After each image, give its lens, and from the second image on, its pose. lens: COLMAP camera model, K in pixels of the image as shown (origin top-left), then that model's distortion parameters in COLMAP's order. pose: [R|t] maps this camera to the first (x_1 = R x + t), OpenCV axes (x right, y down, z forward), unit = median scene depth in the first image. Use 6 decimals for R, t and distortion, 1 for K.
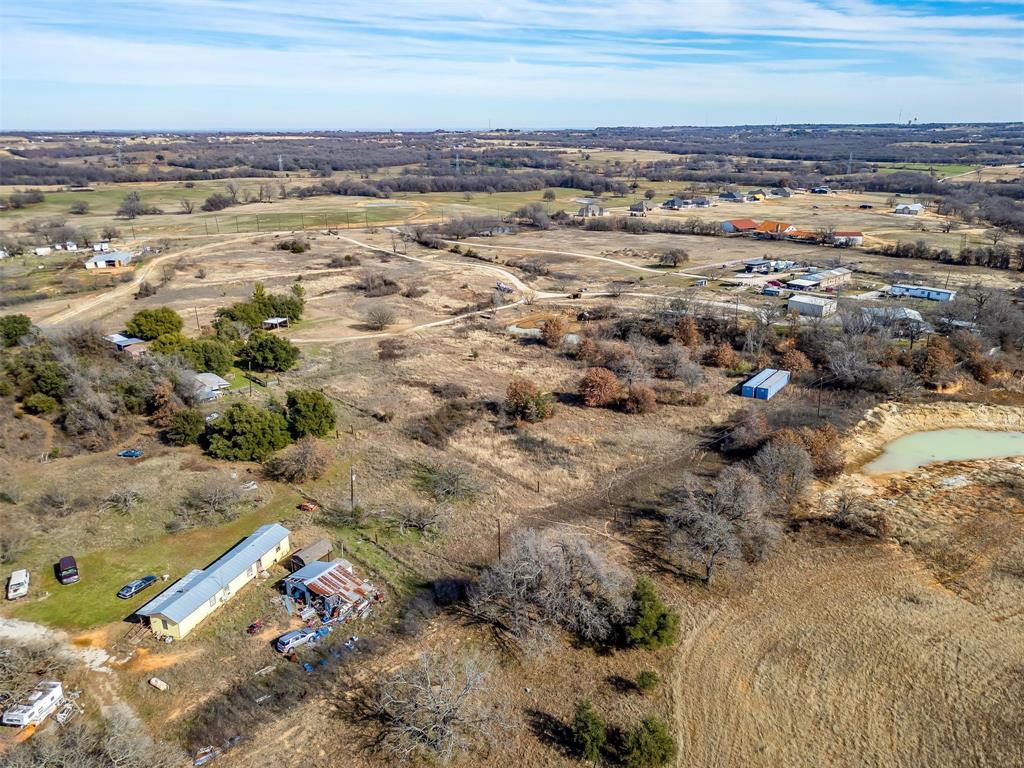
lens RADIAL K [[819.6, 0, 478.1], [0, 819.6, 338.1], [0, 0, 1]] dist [0.073898, -0.081700]
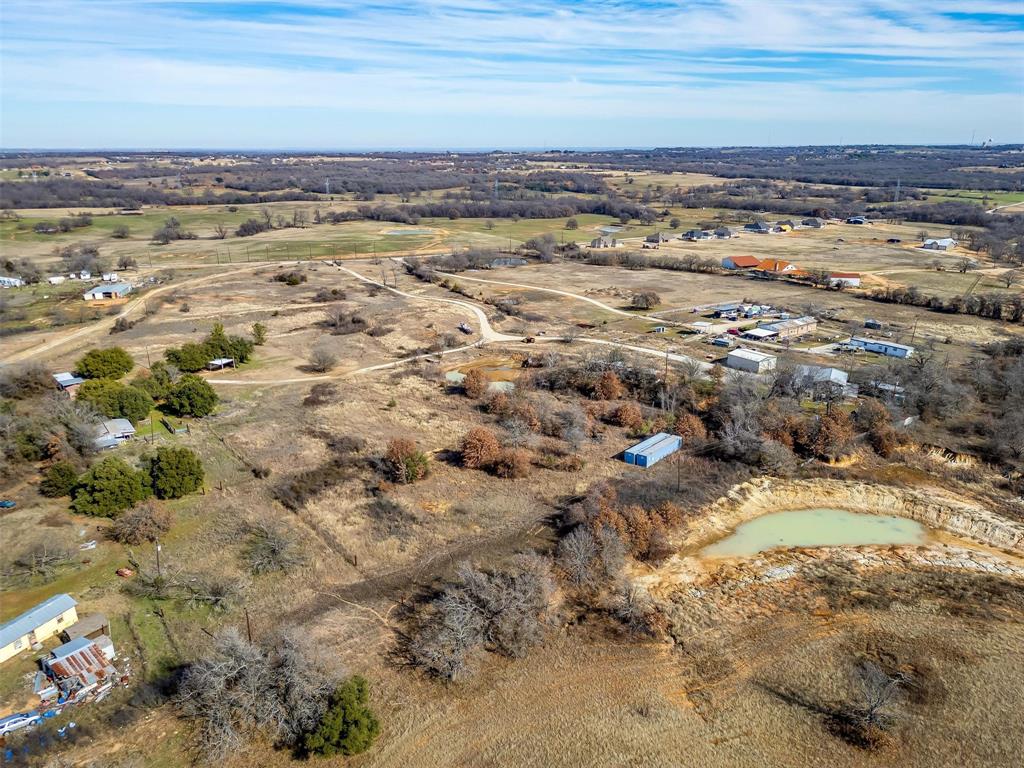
lens RADIAL K [[819.6, 0, 478.1], [0, 819.6, 338.1], [0, 0, 1]] dist [0.073898, -0.081700]
pose [[0.995707, 0.020524, -0.090257, 0.125967], [-0.022101, 0.999619, -0.016510, -0.031057], [0.089884, 0.018434, 0.995782, 0.003639]]
